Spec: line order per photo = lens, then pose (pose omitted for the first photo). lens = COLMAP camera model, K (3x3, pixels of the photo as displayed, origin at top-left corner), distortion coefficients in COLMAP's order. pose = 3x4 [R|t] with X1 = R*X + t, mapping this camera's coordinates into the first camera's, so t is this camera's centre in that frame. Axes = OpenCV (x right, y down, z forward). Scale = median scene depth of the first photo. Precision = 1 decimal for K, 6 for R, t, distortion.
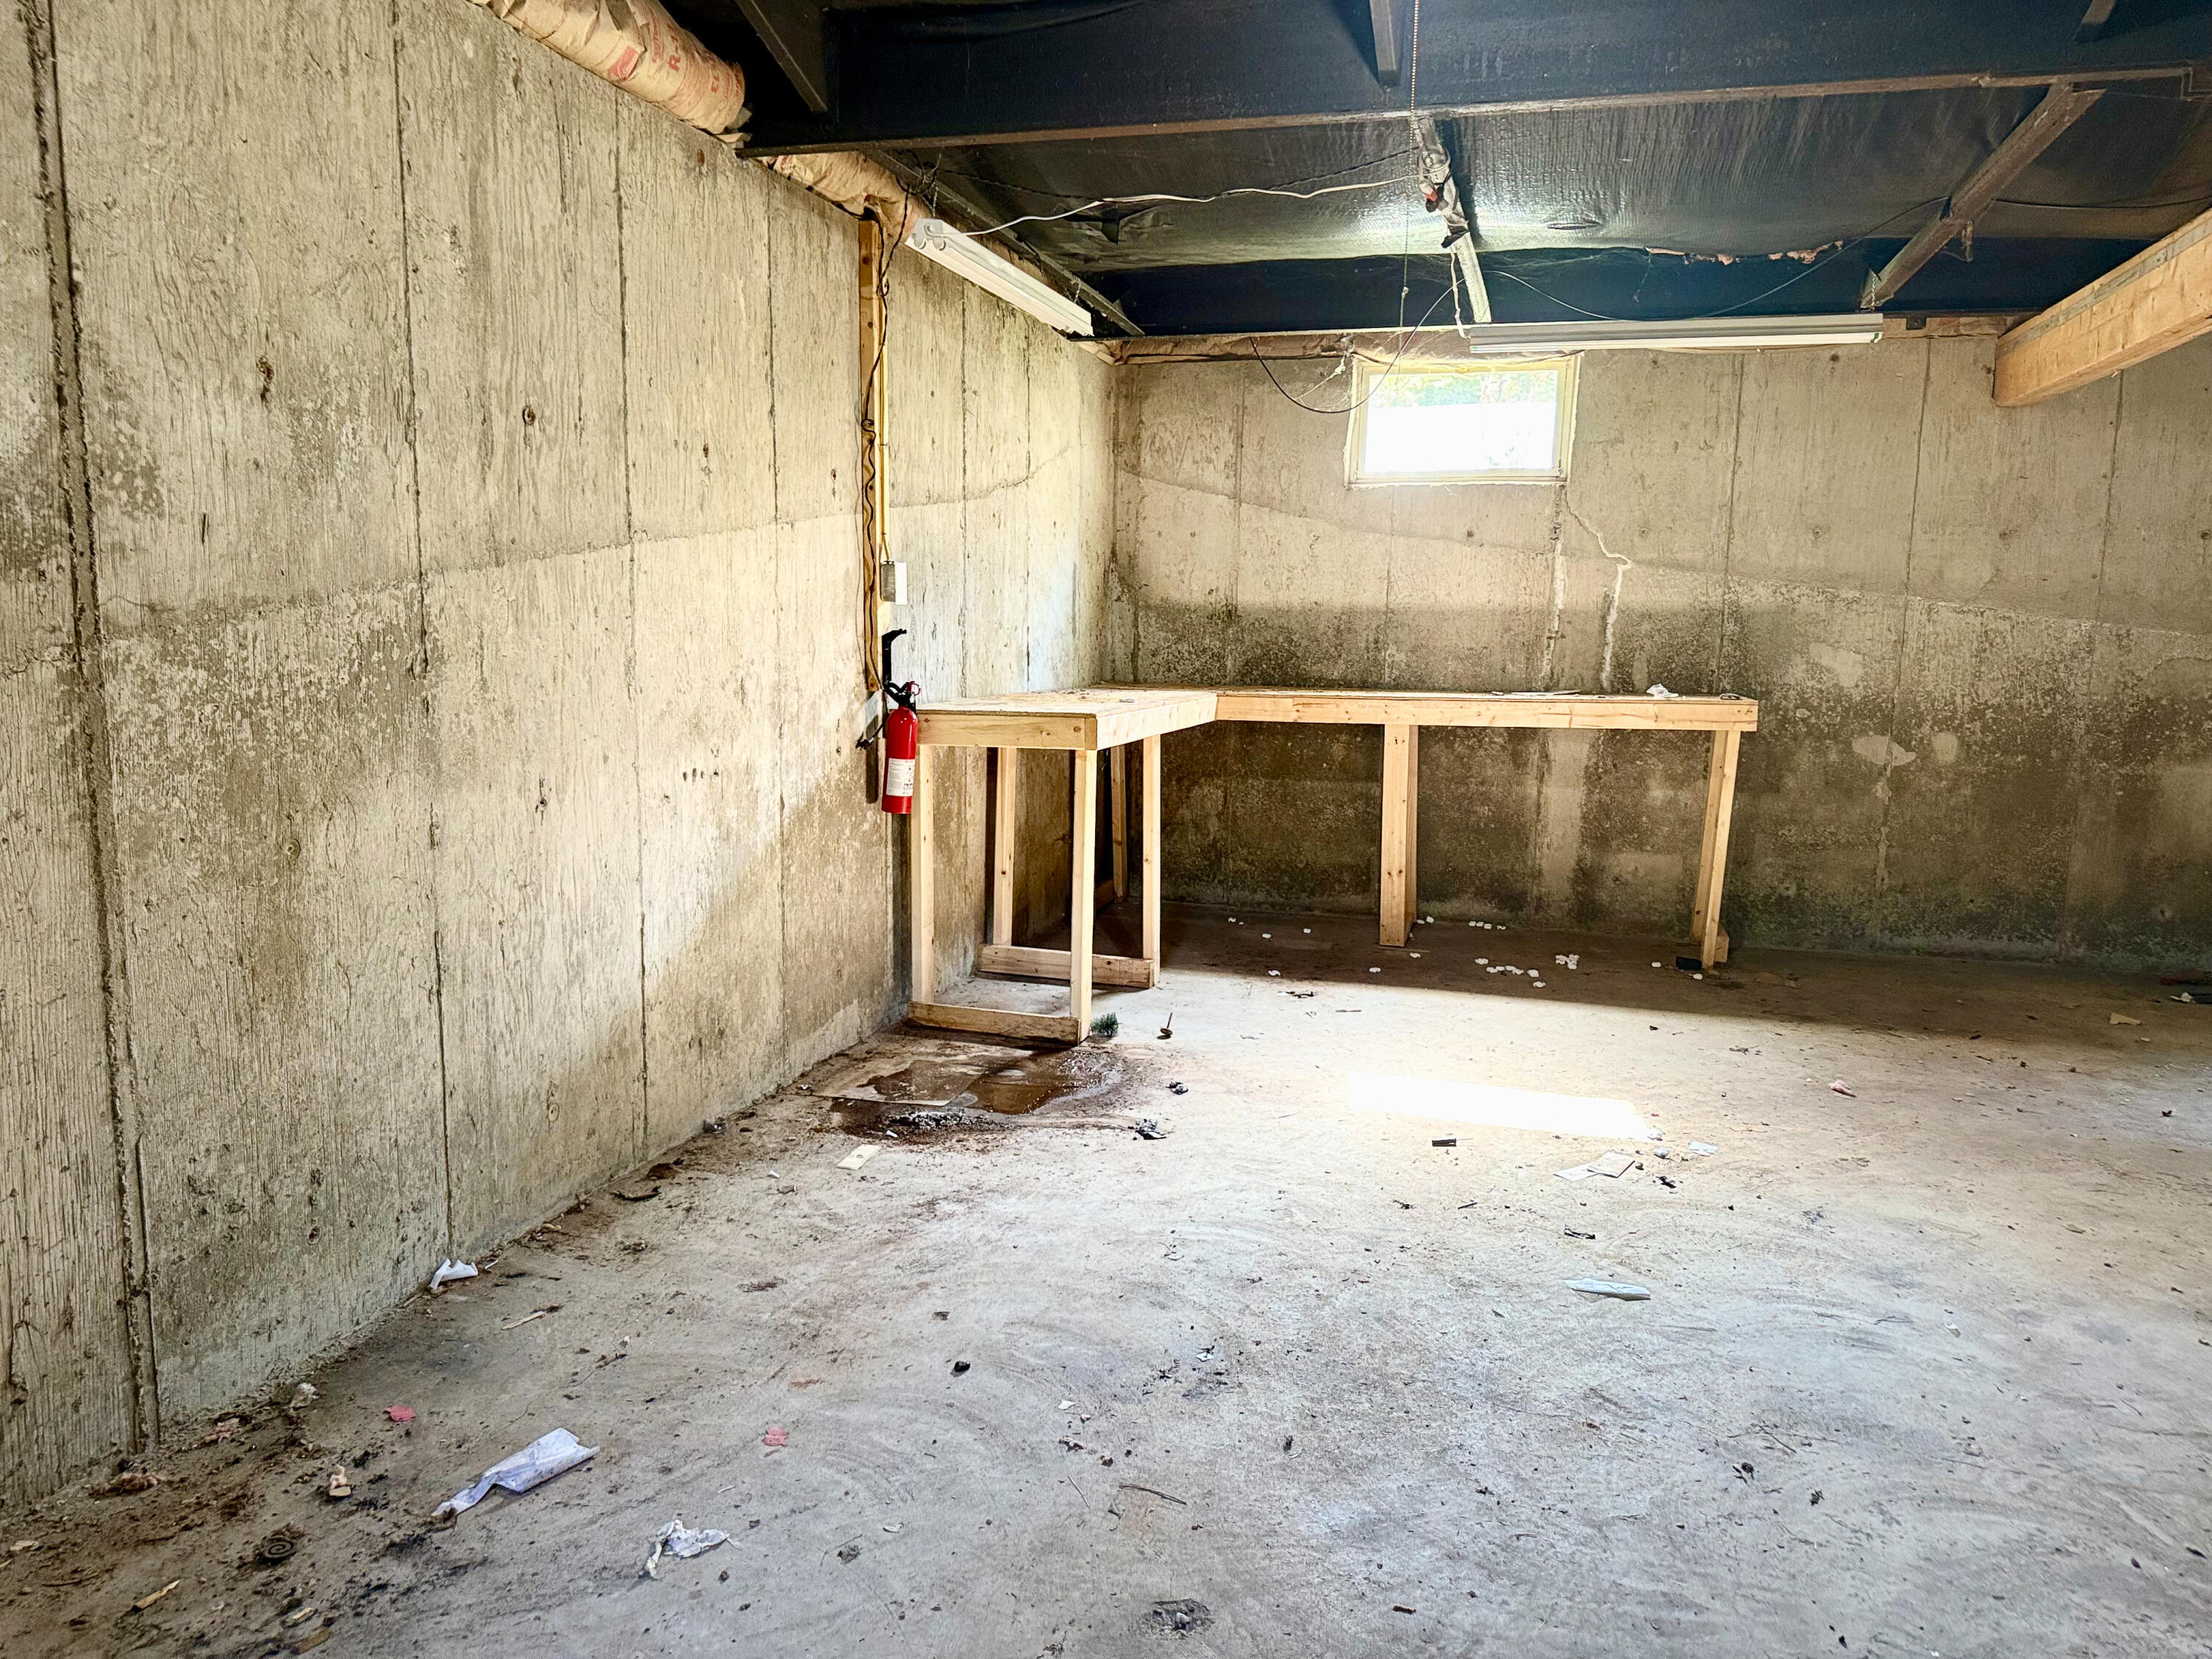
lens RADIAL K [[1573.8, 0, 1104.6], [0, 1573.8, 850.4], [0, 0, 1]] dist [0.009954, -0.006647]
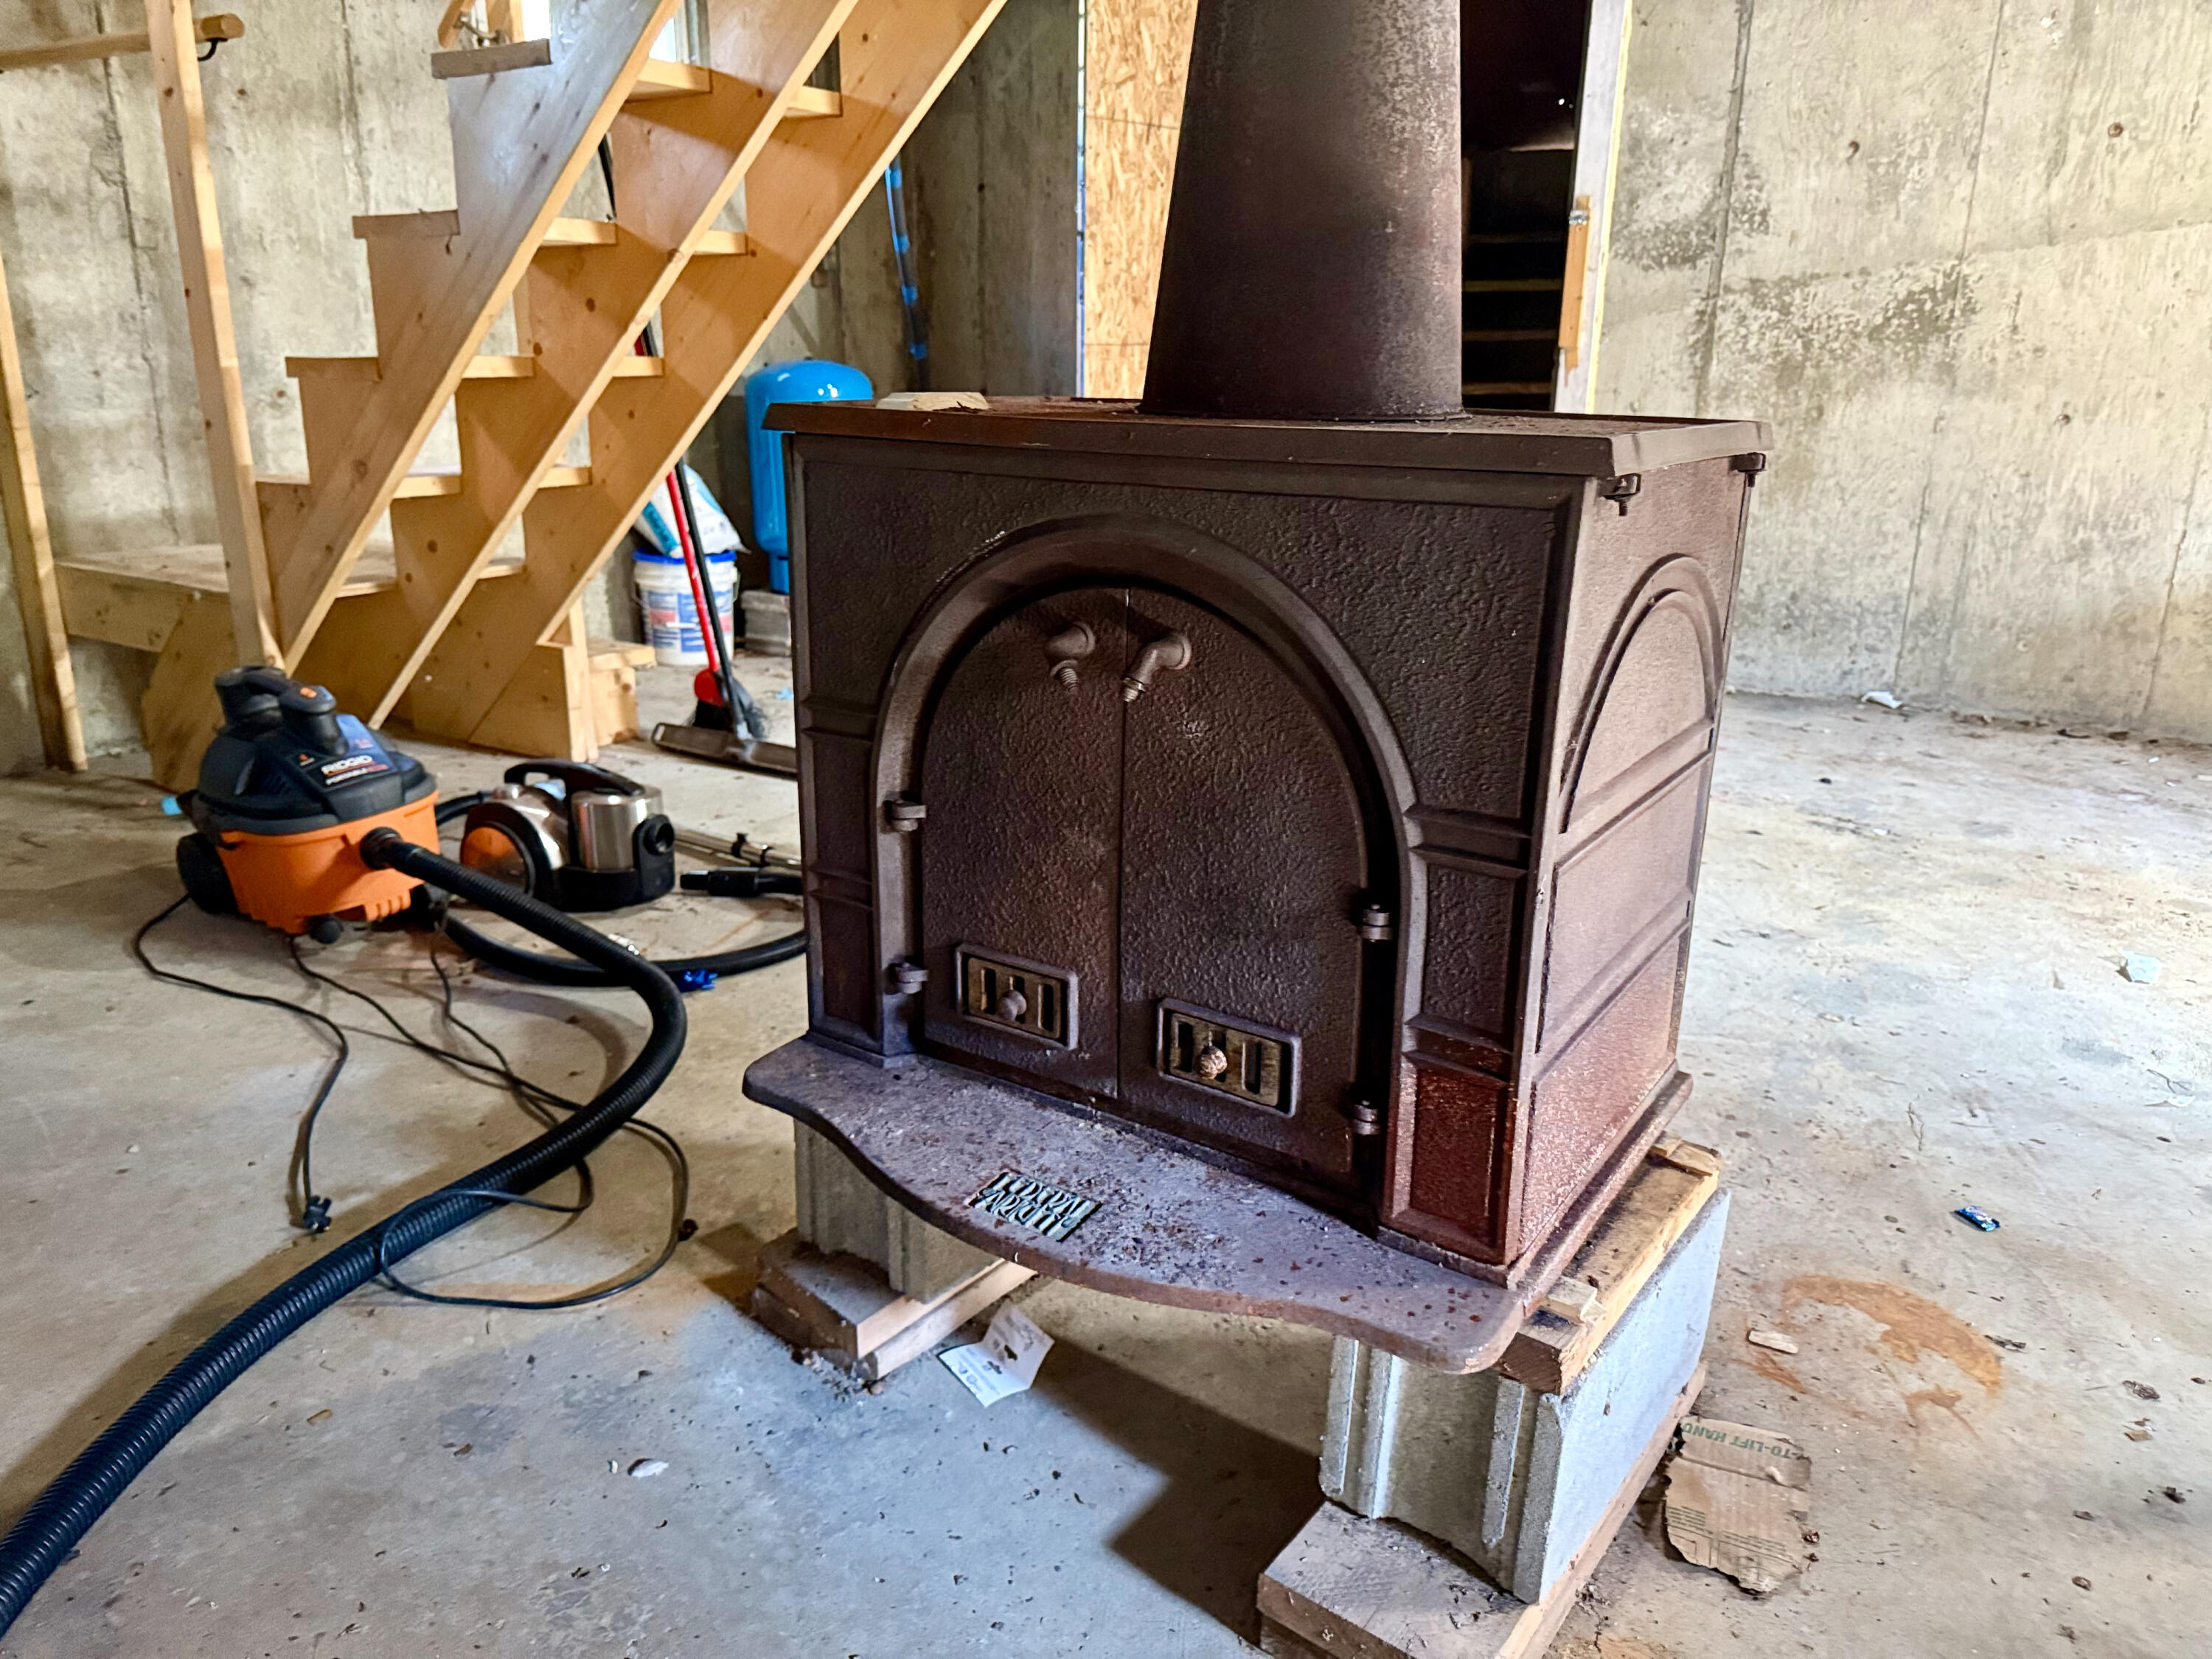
lens RADIAL K [[1573.8, 0, 1096.3], [0, 1573.8, 823.7], [0, 0, 1]] dist [0.009954, -0.006647]
pose [[-0.275915, 0.265785, -0.923704, 1.539649], [-0.159512, 0.935021, 0.316688, -0.001555], [0.947854, 0.234721, -0.215591, 0.684426]]
